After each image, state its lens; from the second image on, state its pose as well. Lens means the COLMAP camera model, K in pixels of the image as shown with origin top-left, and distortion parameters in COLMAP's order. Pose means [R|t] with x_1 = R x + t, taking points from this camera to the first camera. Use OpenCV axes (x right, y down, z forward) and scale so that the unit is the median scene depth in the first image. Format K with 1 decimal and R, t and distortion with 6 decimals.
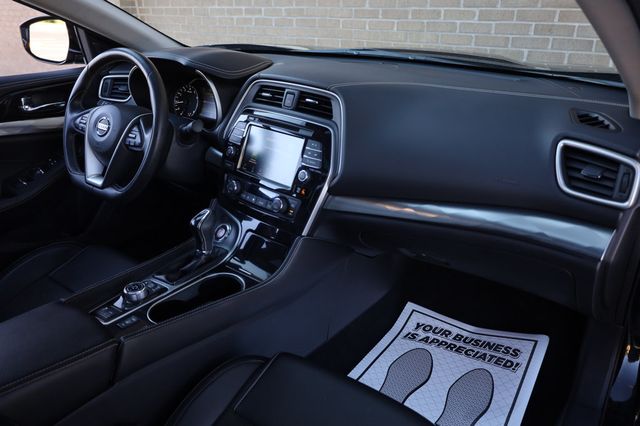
lens RADIAL K [[480.7, 0, 320.0], [0, 480.7, 213.0], [0, 0, 1]] dist [-0.002048, 0.000488]
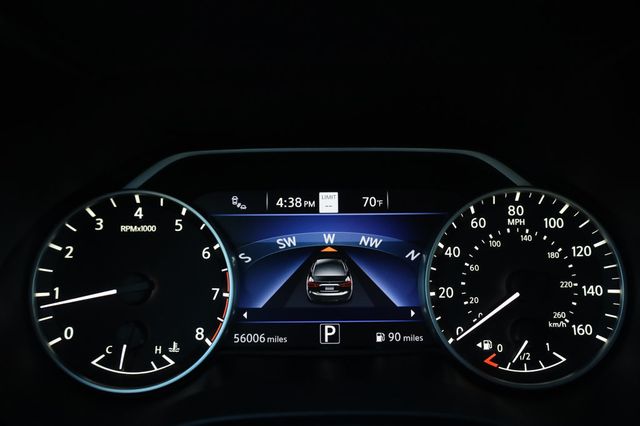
lens RADIAL K [[578.1, 0, 320.0], [0, 578.1, 213.0], [0, 0, 1]] dist [-0.009648, -0.005468]
pose [[0.804732, -0.148595, 0.574740, -0.349963], [0.257804, 0.959581, -0.112875, -0.221812], [-0.534737, 0.239004, 0.810514, 0.808738]]
